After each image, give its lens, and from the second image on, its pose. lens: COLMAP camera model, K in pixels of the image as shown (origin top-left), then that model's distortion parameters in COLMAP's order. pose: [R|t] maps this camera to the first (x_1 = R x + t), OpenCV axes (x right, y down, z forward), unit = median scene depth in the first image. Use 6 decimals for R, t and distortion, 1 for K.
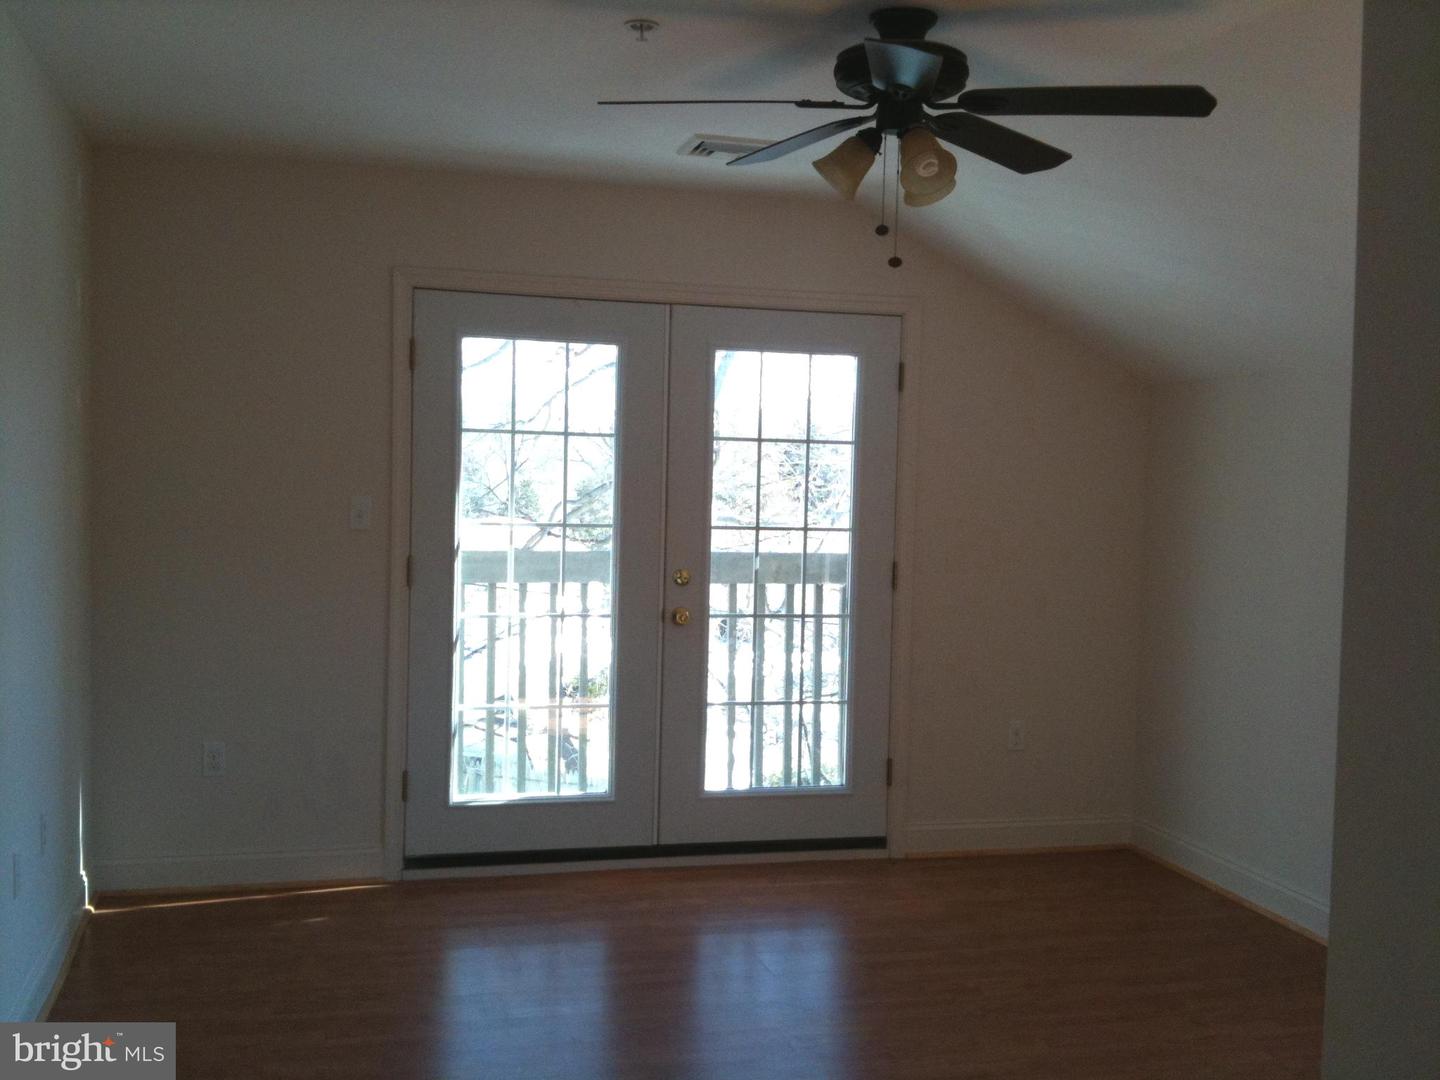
lens RADIAL K [[1535.6, 0, 720.0], [0, 1535.6, 540.0], [0, 0, 1]] dist [0.156086, -0.383938]
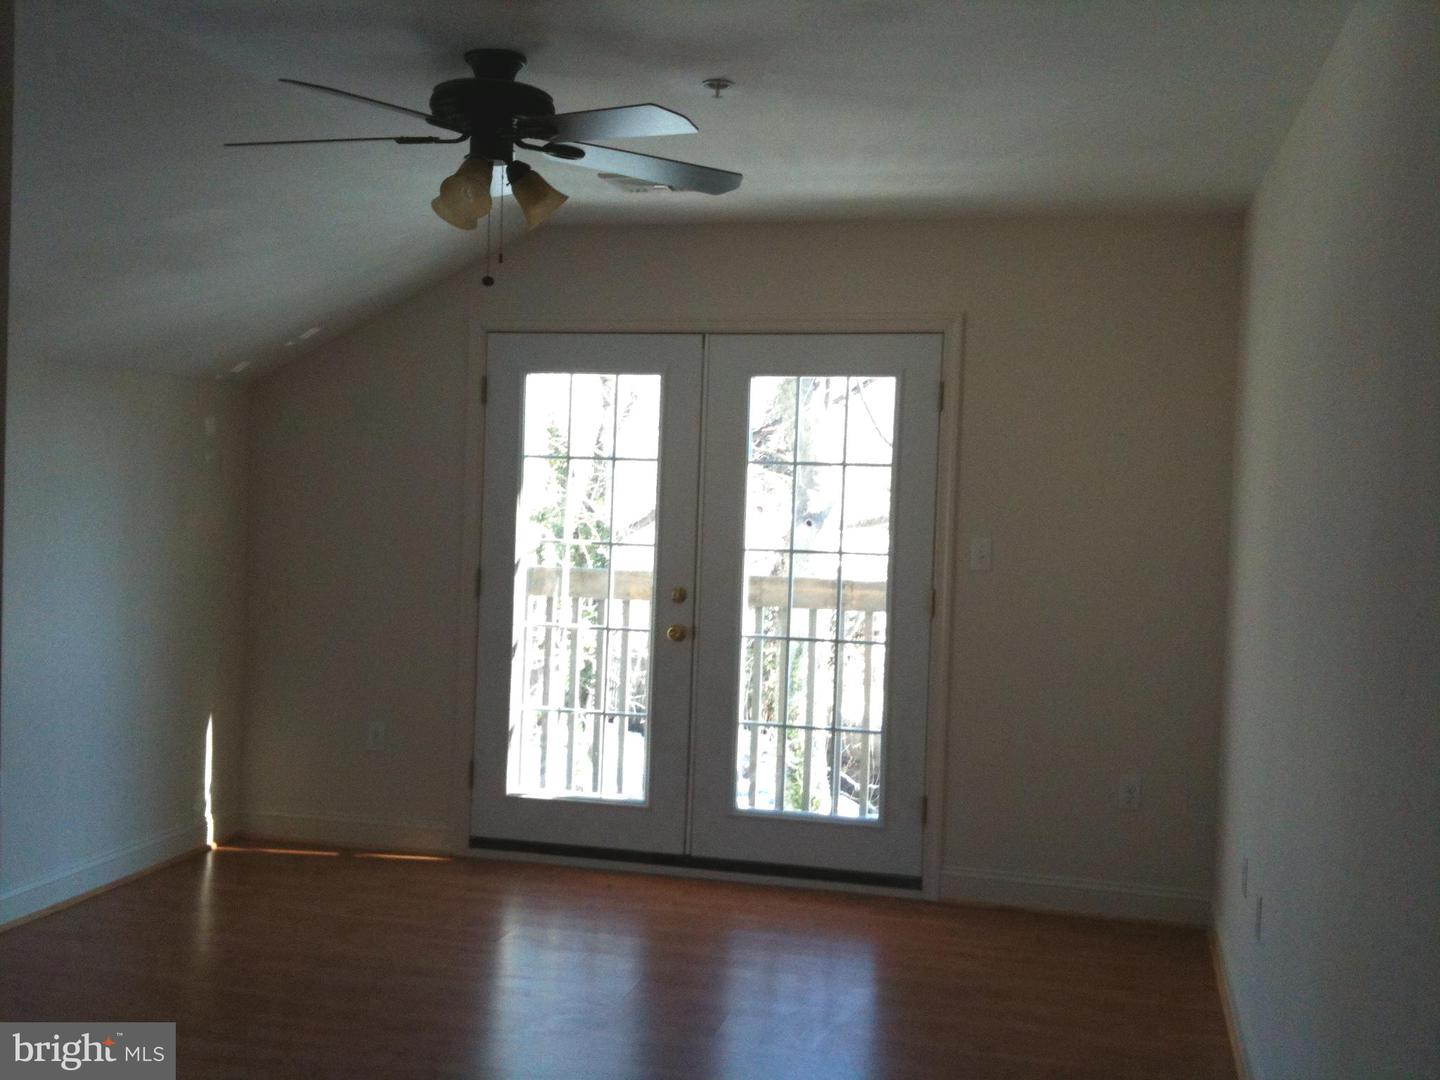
lens RADIAL K [[1490.7, 0, 720.0], [0, 1490.7, 540.0], [0, 0, 1]] dist [0.093966, -0.344856]
pose [[0.872901, 0.014372, -0.487686, 0.465547], [-0.028173, 0.999383, -0.020975, 0.006724], [0.487083, 0.032049, 0.872767, 0.129646]]
